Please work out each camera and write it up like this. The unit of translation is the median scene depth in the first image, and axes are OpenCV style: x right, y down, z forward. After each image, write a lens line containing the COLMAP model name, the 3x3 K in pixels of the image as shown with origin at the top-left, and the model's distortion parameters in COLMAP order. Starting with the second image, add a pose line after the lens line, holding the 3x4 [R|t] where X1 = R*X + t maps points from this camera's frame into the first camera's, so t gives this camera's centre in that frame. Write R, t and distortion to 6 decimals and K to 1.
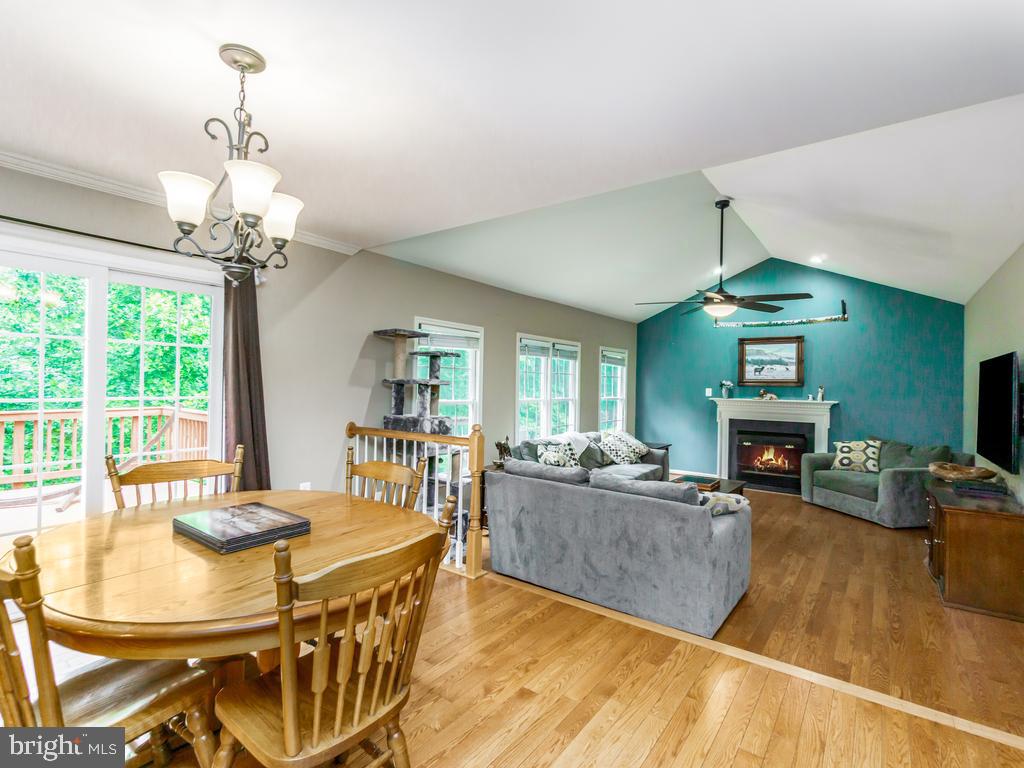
lens RADIAL K [[495.9, 0, 512.6], [0, 495.9, 387.6], [0, 0, 1]] dist [-0.006592, 0.000563]
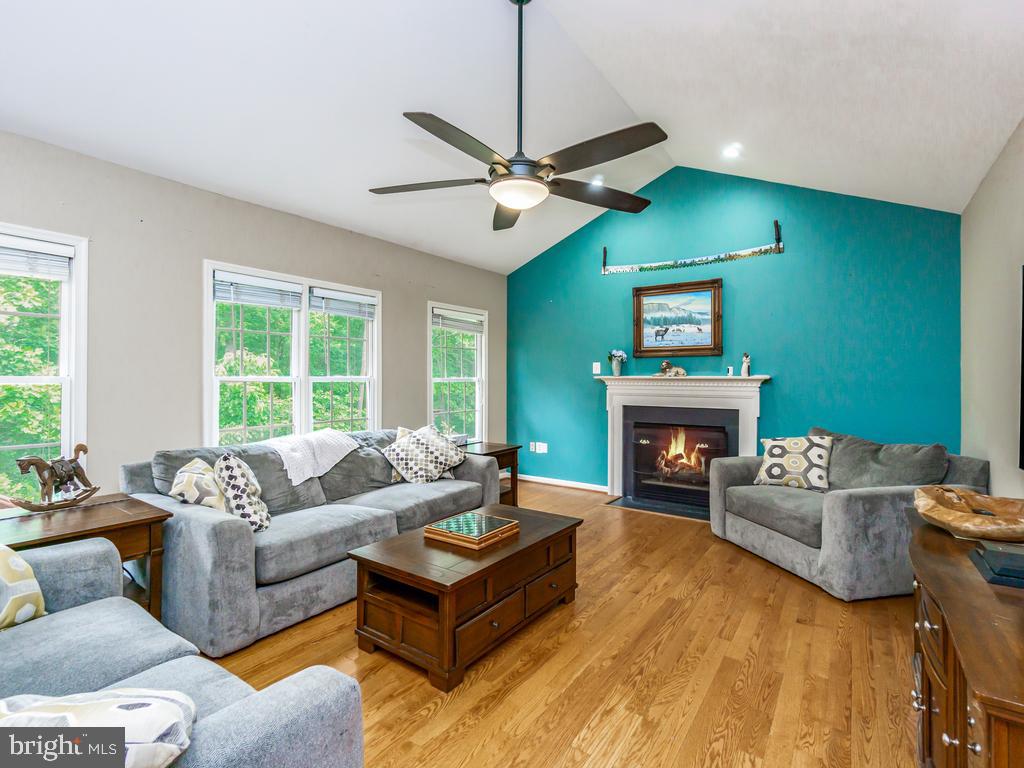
lens RADIAL K [[495.9, 0, 515.0], [0, 495.9, 381.1], [0, 0, 1]] dist [-0.006592, 0.000563]
pose [[0.999122, -0.014407, 0.039341, 0.296178], [0.014343, 0.999895, 0.001903, 0.029105], [-0.039364, -0.001337, 0.999224, 0.361403]]
